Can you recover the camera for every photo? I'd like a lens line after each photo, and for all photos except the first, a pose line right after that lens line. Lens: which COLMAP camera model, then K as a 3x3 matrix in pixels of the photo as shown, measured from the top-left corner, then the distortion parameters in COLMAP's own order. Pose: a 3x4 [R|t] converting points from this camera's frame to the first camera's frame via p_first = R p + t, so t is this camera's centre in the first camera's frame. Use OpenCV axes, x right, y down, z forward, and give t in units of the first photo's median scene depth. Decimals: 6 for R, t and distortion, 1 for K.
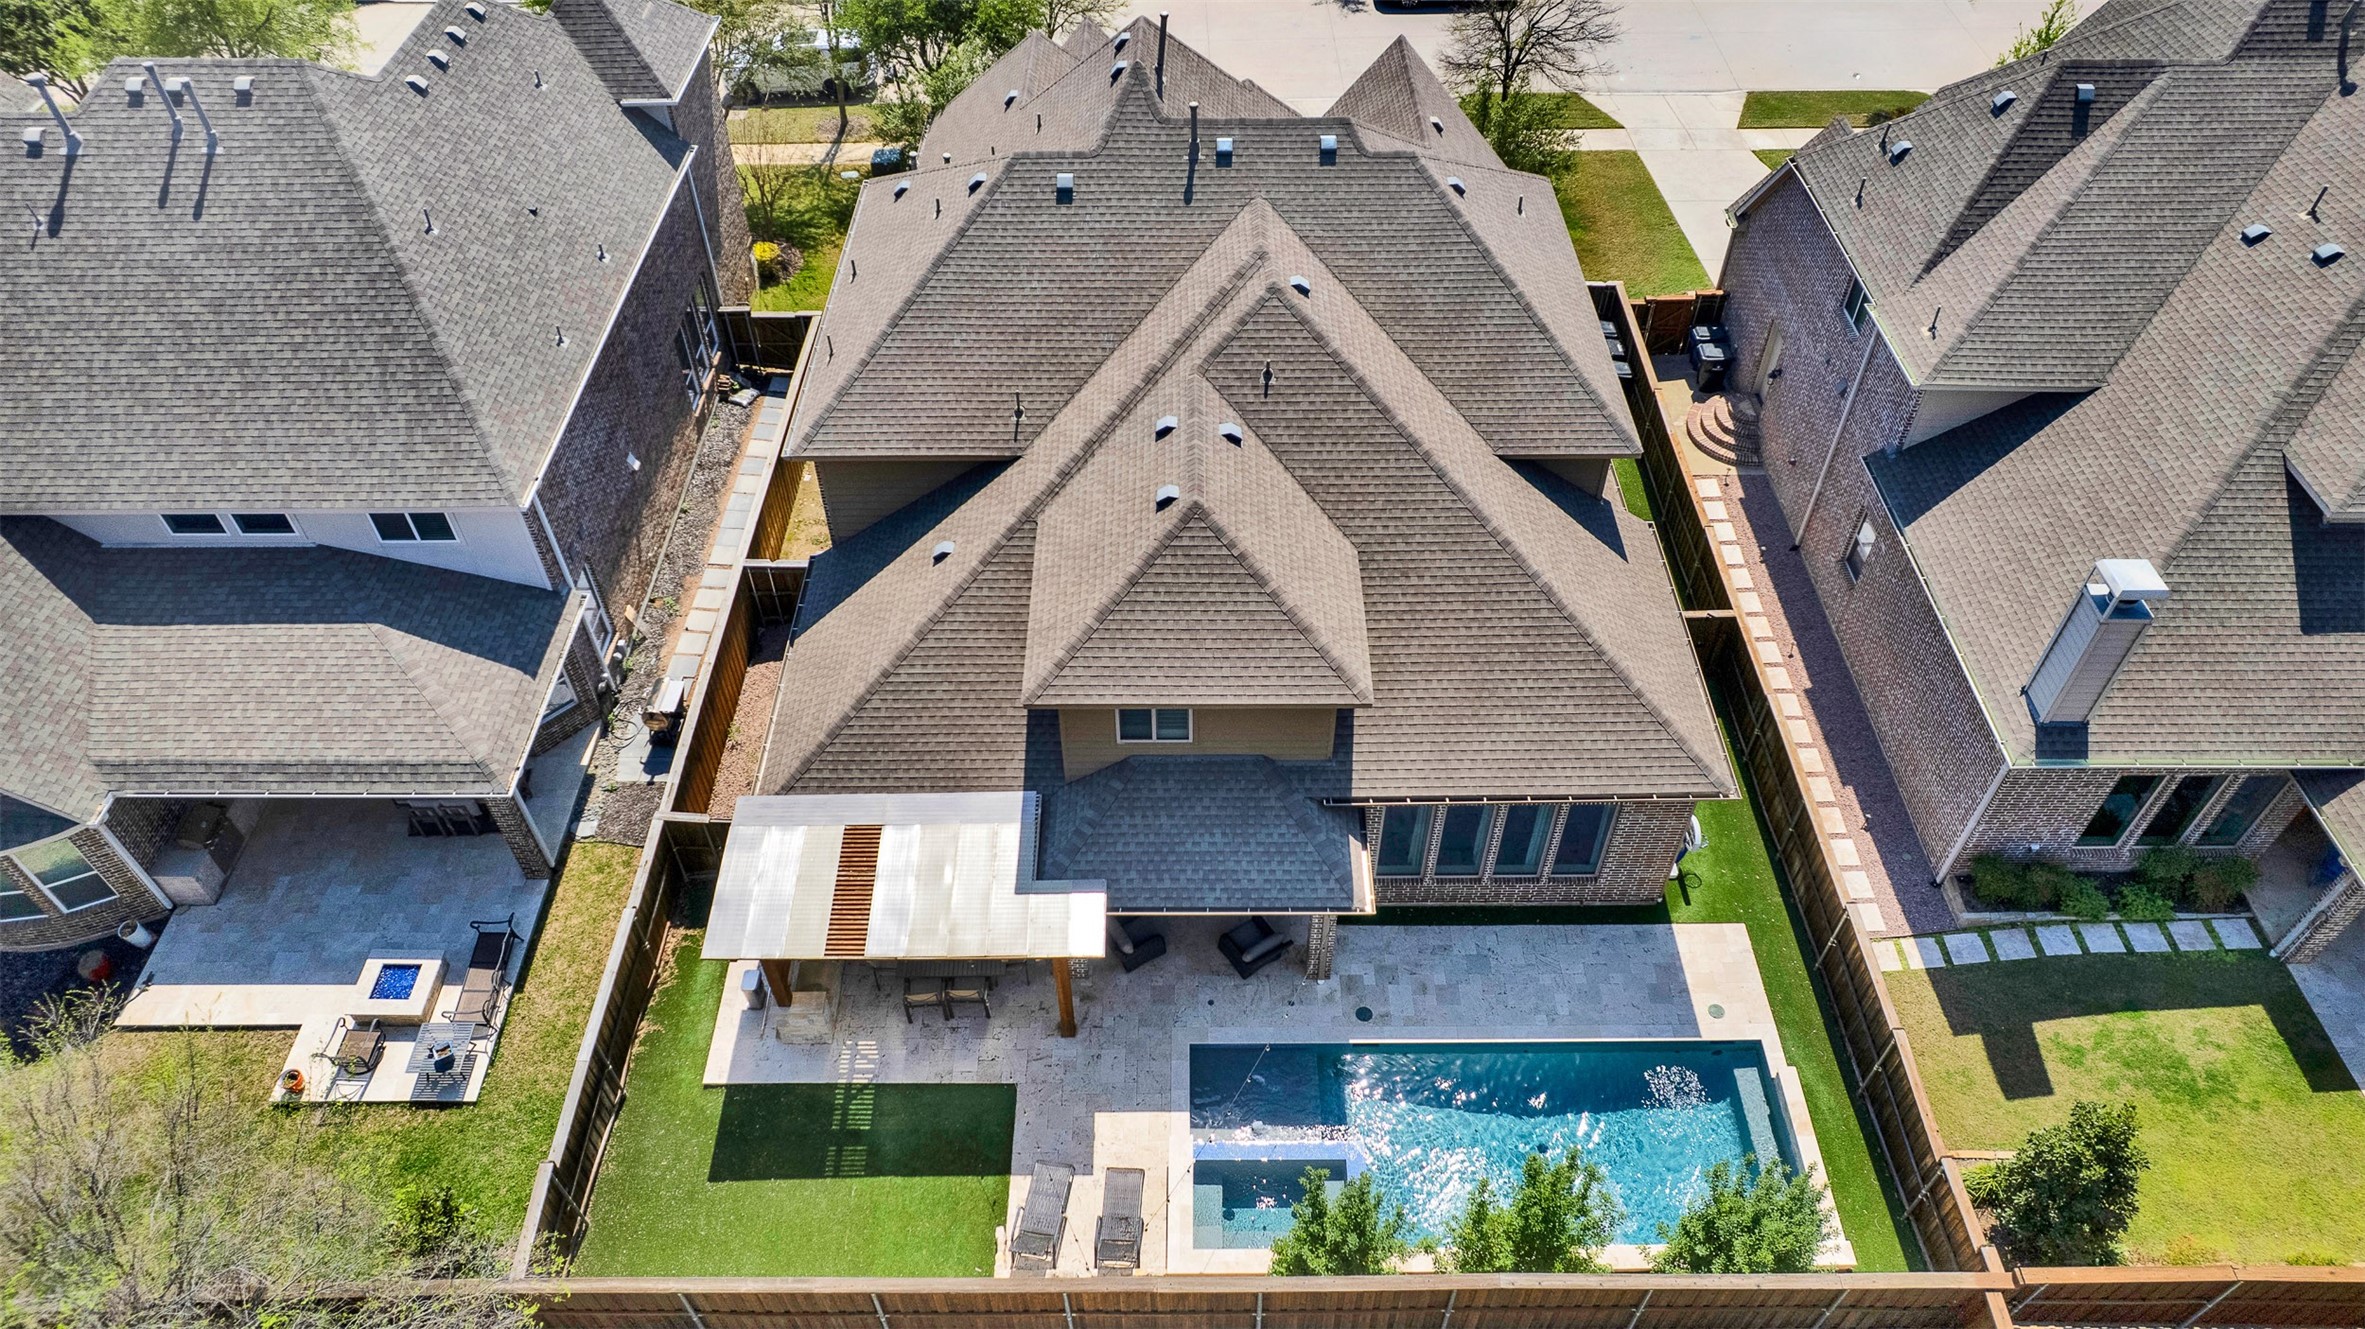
lens RADIAL K [[1536.1, 0, 1179.5], [0, 1536.1, 671.5], [0, 0, 1]] dist [-0.036754, 0.005900]
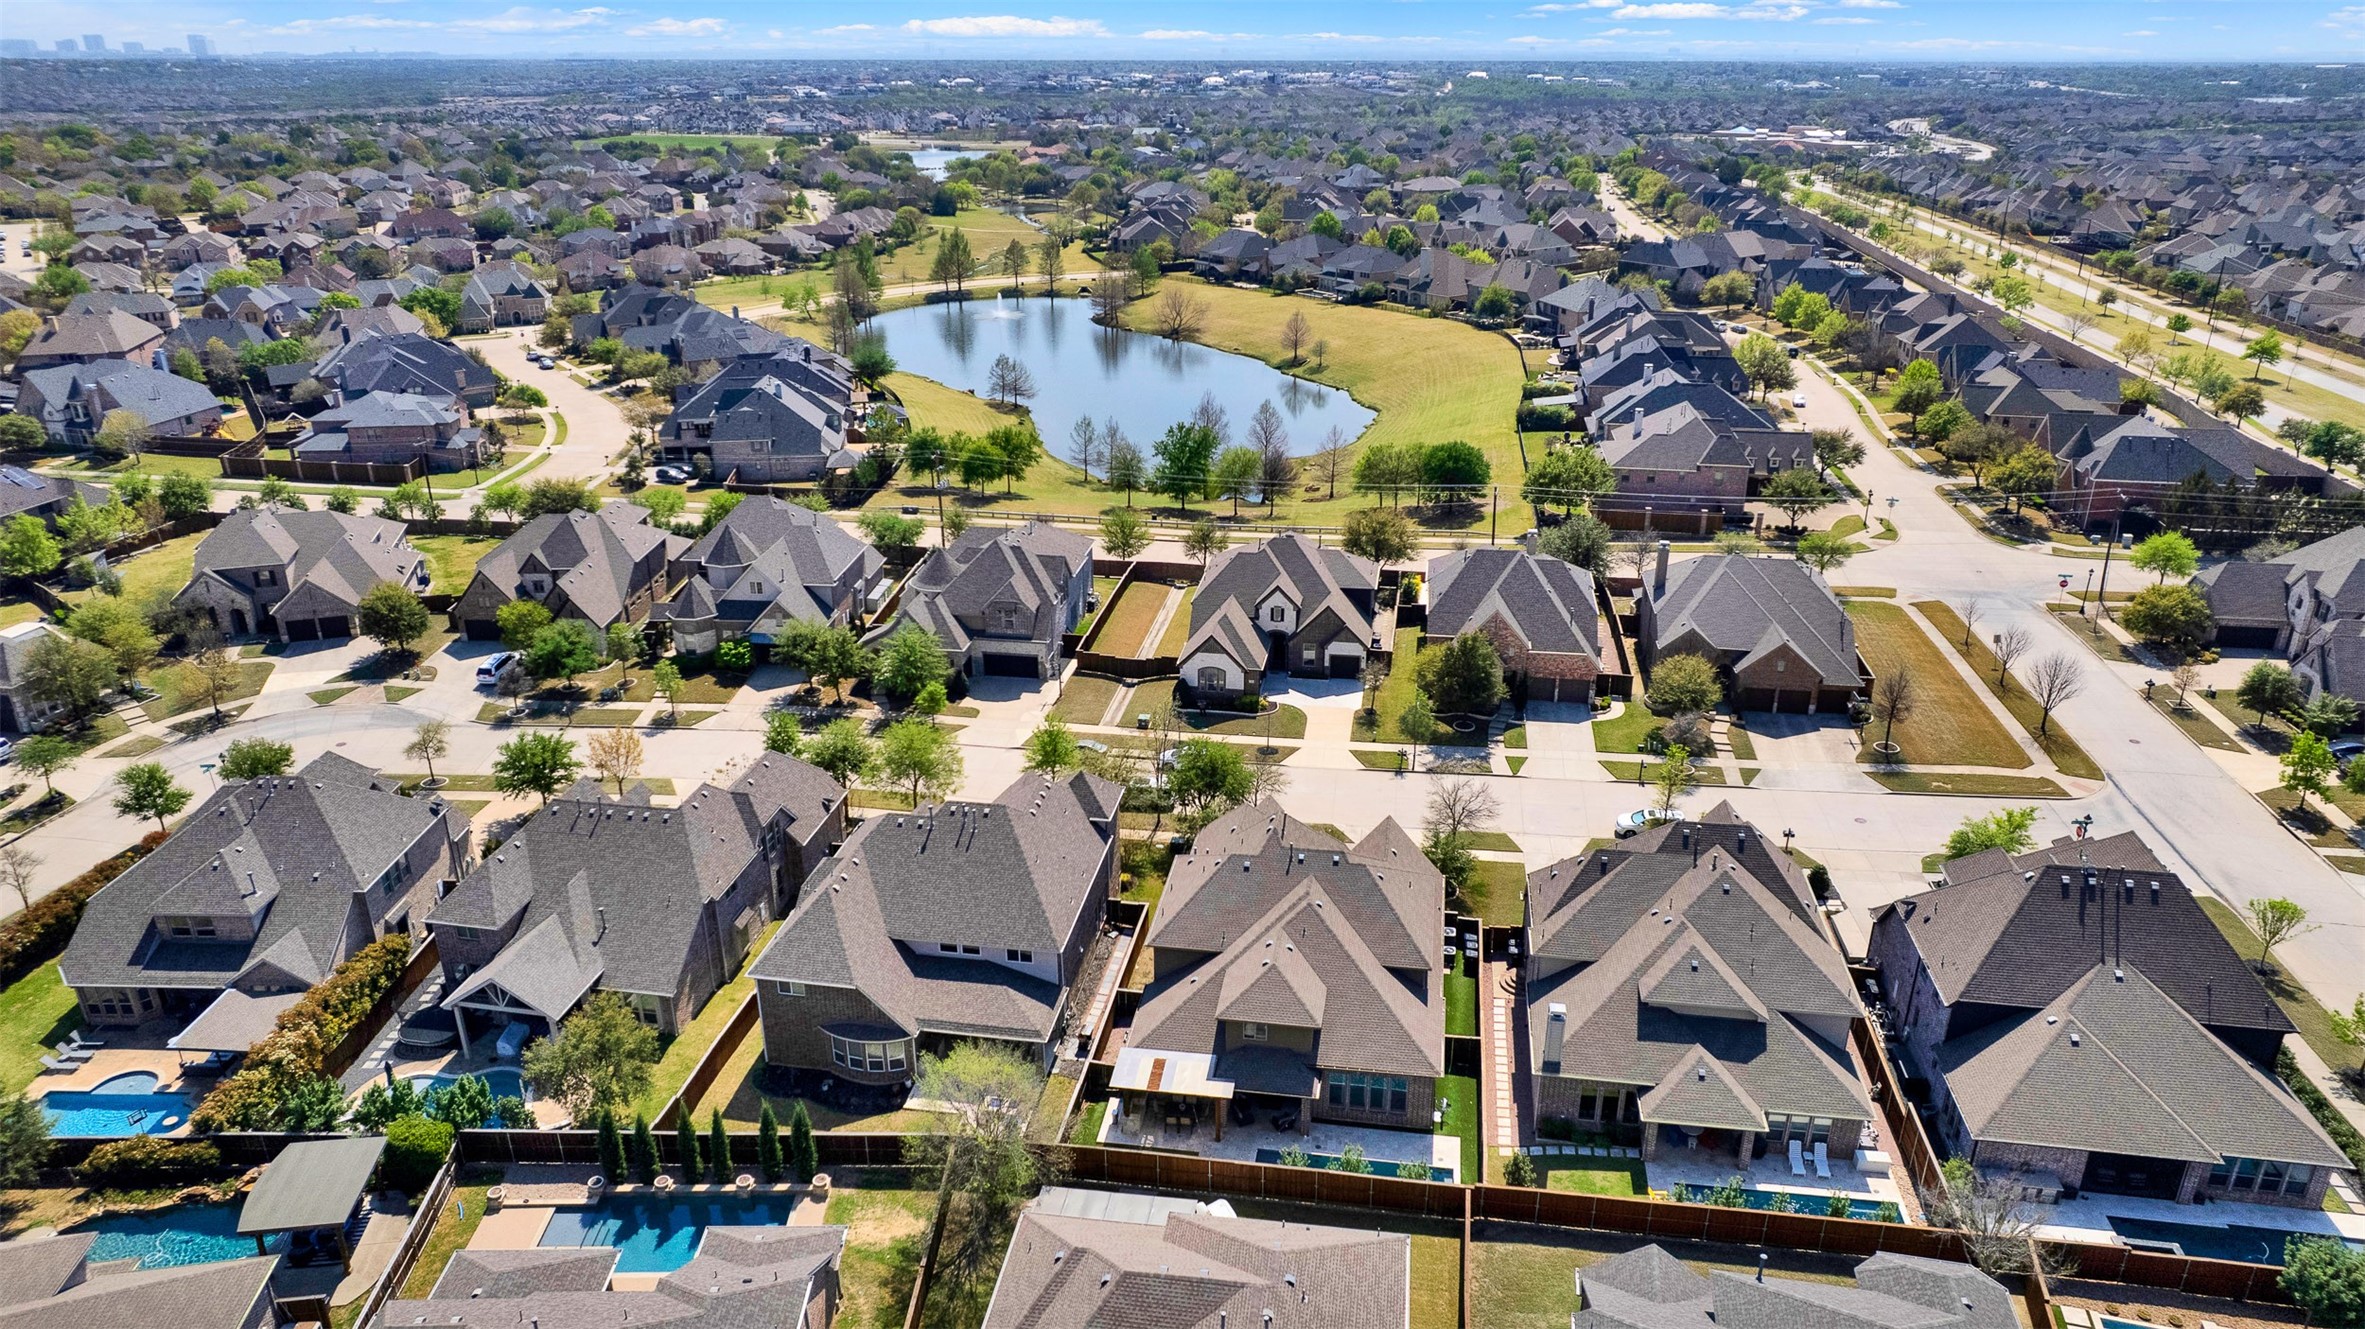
lens RADIAL K [[1536.1, 0, 1179.3], [0, 1536.1, 664.7], [0, 0, 1]] dist [-0.036754, 0.005900]
pose [[0.986165, 0.060964, -0.154149, 0.239459], [-0.118184, 0.910640, -0.395939, 0.543344], [0.116236, 0.408680, 0.905246, -1.944615]]
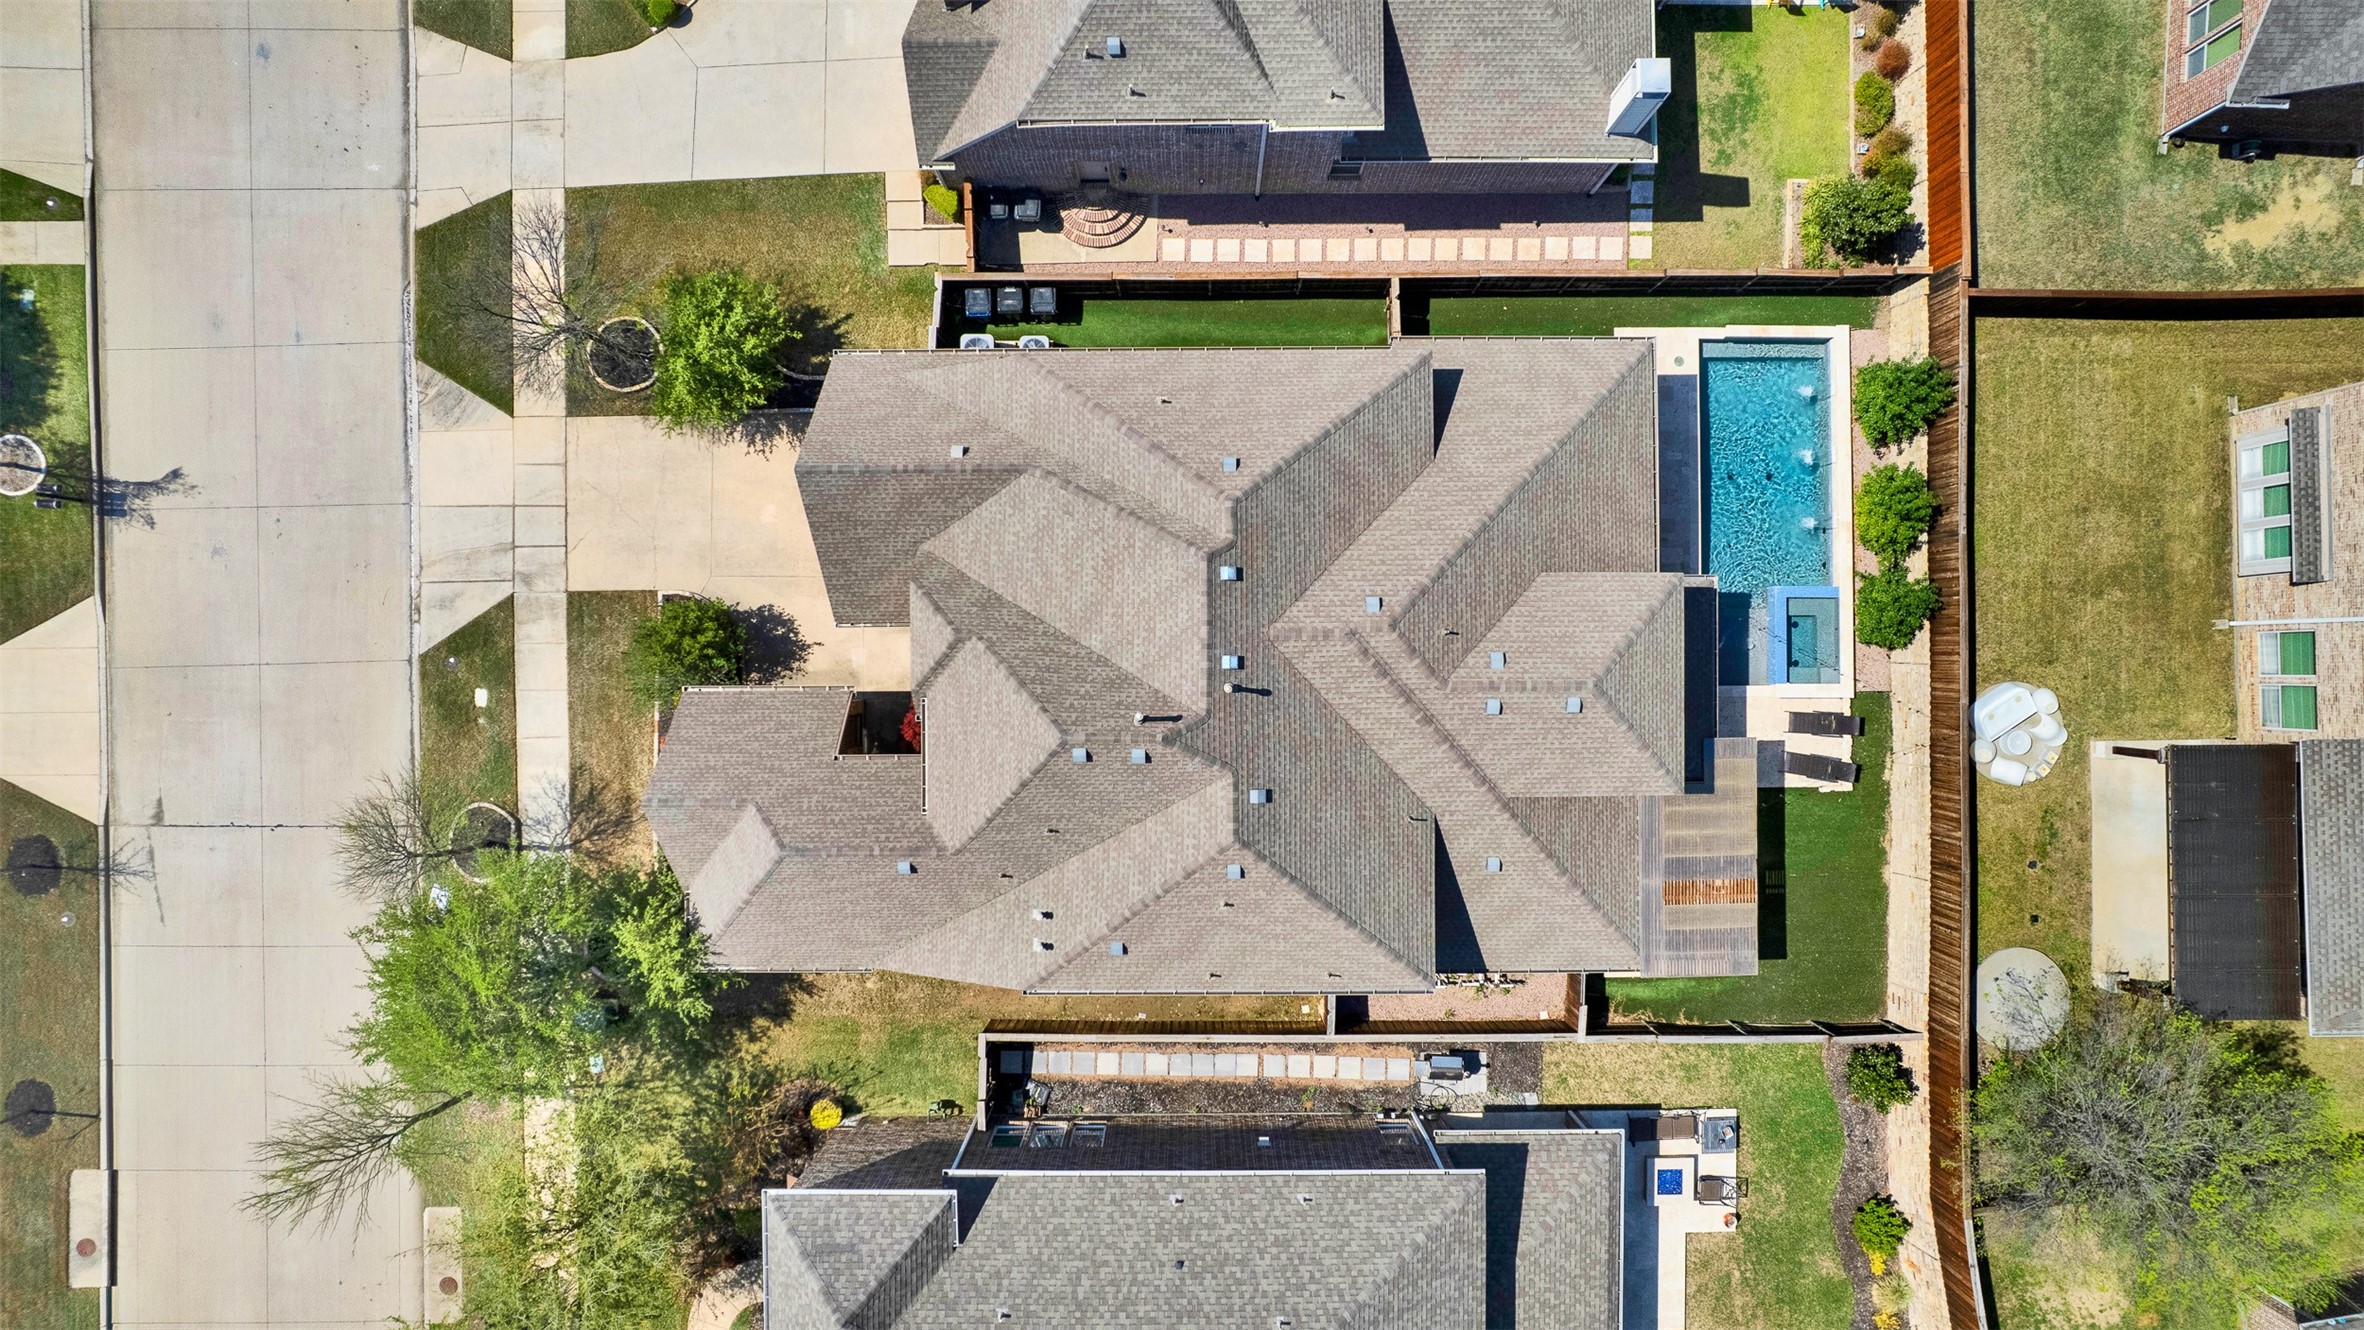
lens RADIAL K [[1535.4, 0, 1182.9], [0, 1535.4, 665.8], [0, 0, 1]] dist [-0.036754, 0.005900]
pose [[-0.005729, -0.999978, 0.003476, 0.023699], [0.719888, -0.001711, 0.694088, -1.218679], [-0.694067, 0.006479, 0.719881, 0.188657]]
